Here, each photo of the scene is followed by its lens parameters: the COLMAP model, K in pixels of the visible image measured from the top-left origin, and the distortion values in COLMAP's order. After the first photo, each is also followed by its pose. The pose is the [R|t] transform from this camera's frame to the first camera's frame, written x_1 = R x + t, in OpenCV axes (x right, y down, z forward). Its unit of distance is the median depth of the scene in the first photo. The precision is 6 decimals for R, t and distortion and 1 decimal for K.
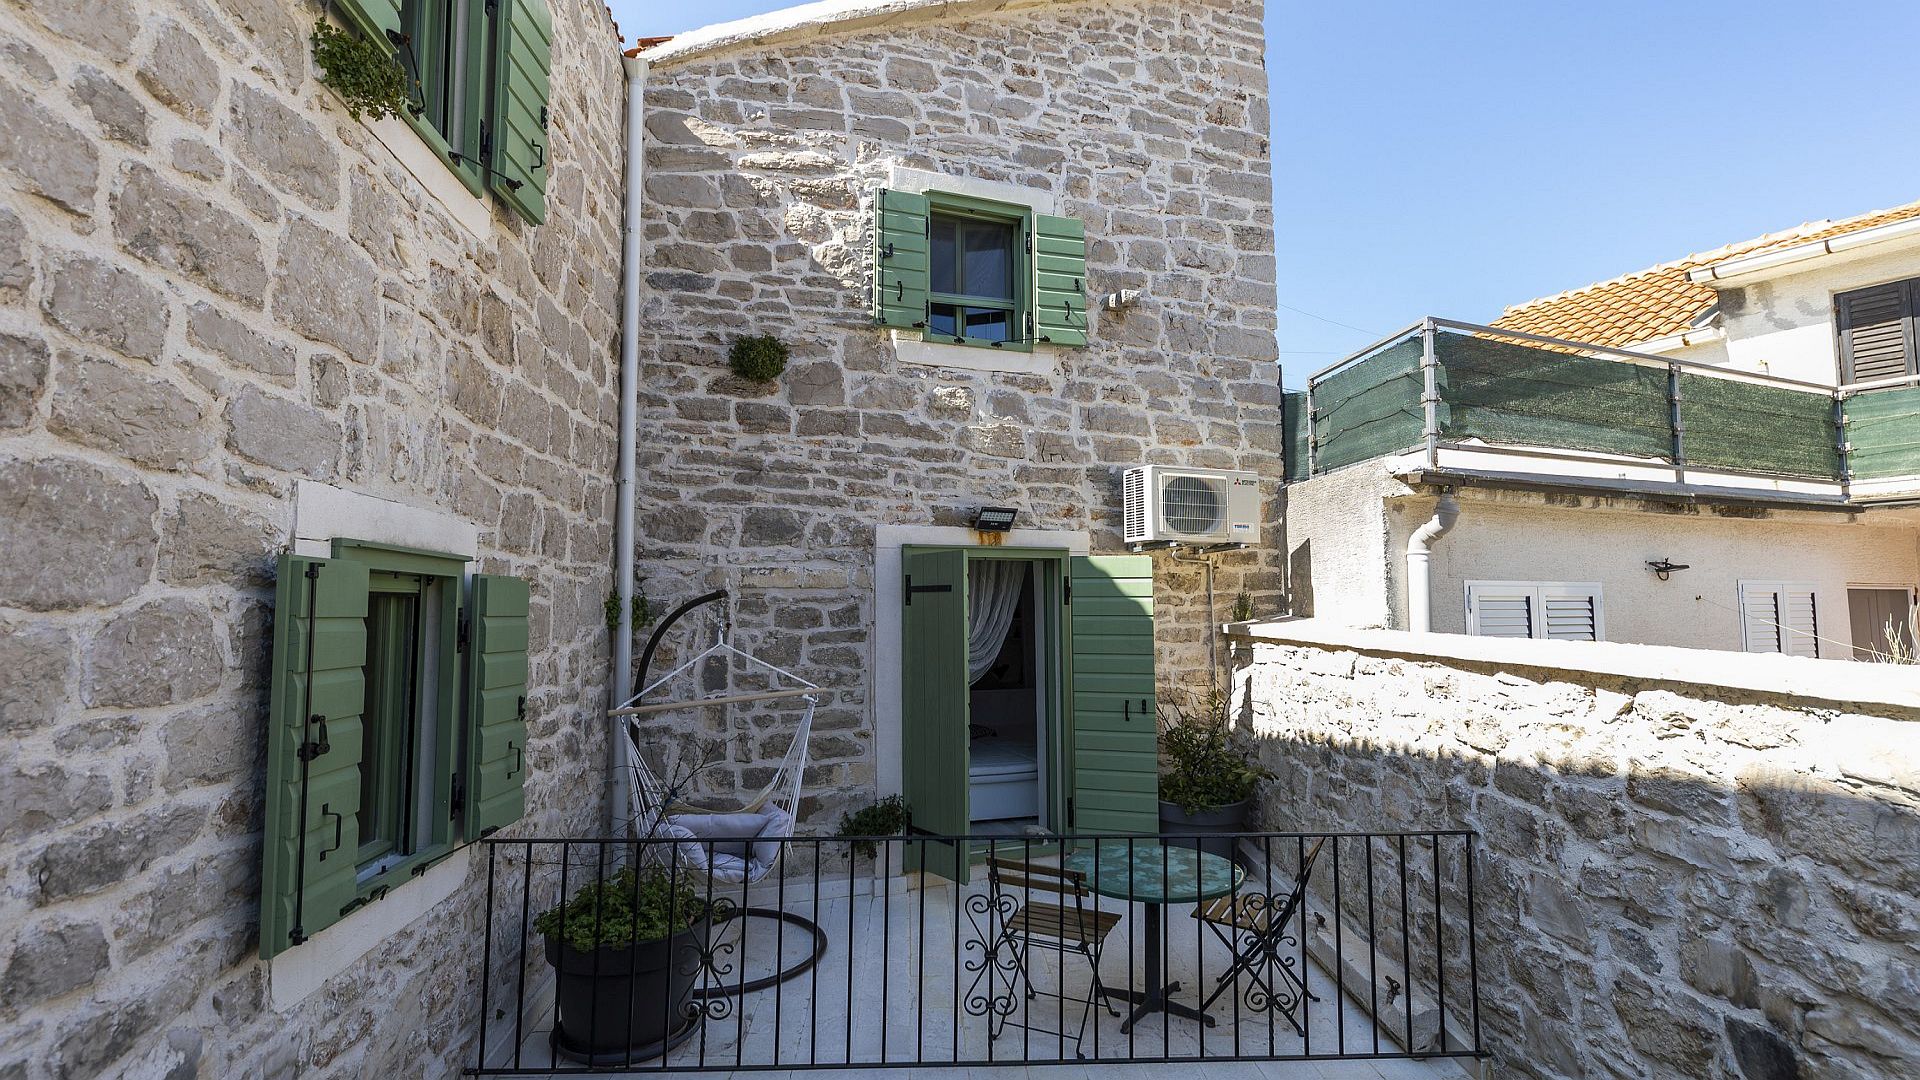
lens RADIAL K [[989.1, 0, 965.9], [0, 989.1, 525.1], [0, 0, 1]] dist [-0.000274, -0.002123]
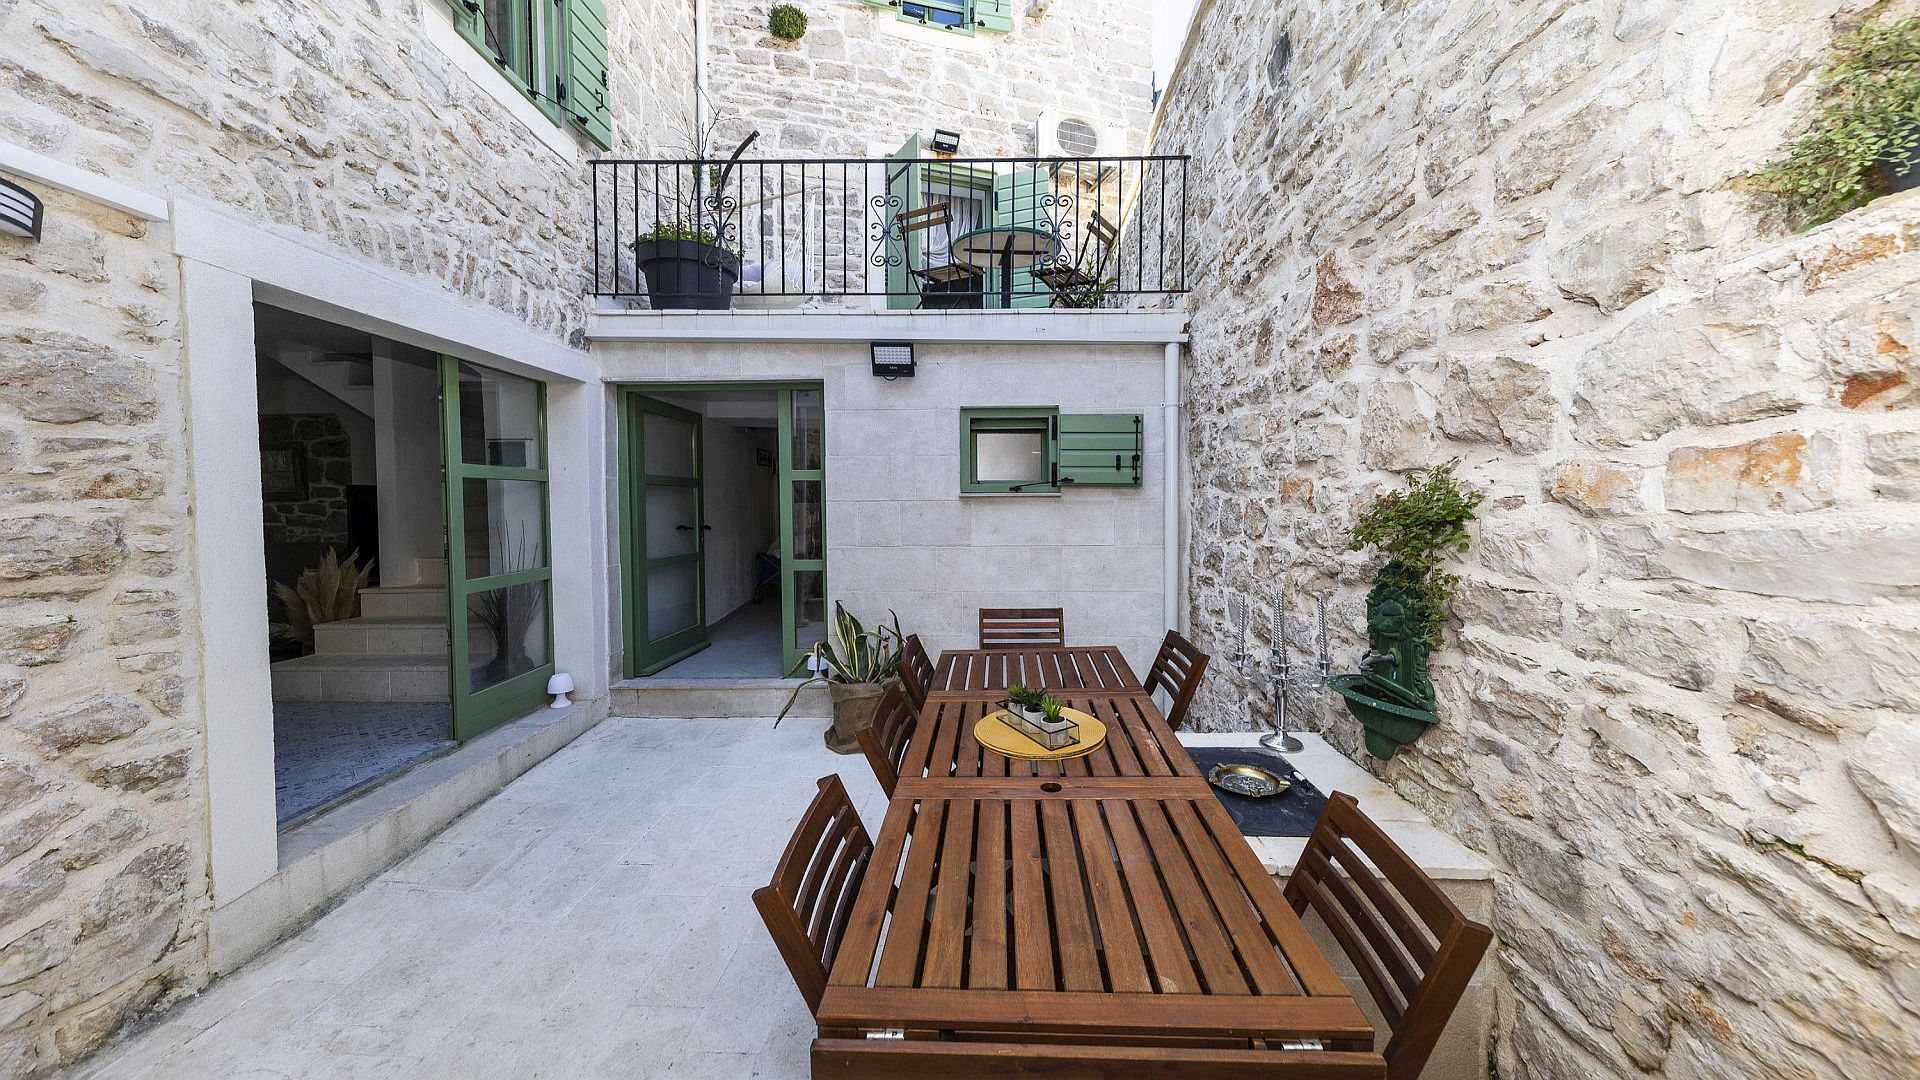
lens RADIAL K [[669.8, 0, 974.3], [0, 669.8, 526.3], [0, 0, 1]] dist [0.009369, -0.003017]
pose [[0.997475, 0.001677, -0.070997, 0.151692], [0.006745, 0.992964, 0.118220, 0.473675], [0.070696, -0.118401, 0.990446, -0.104428]]
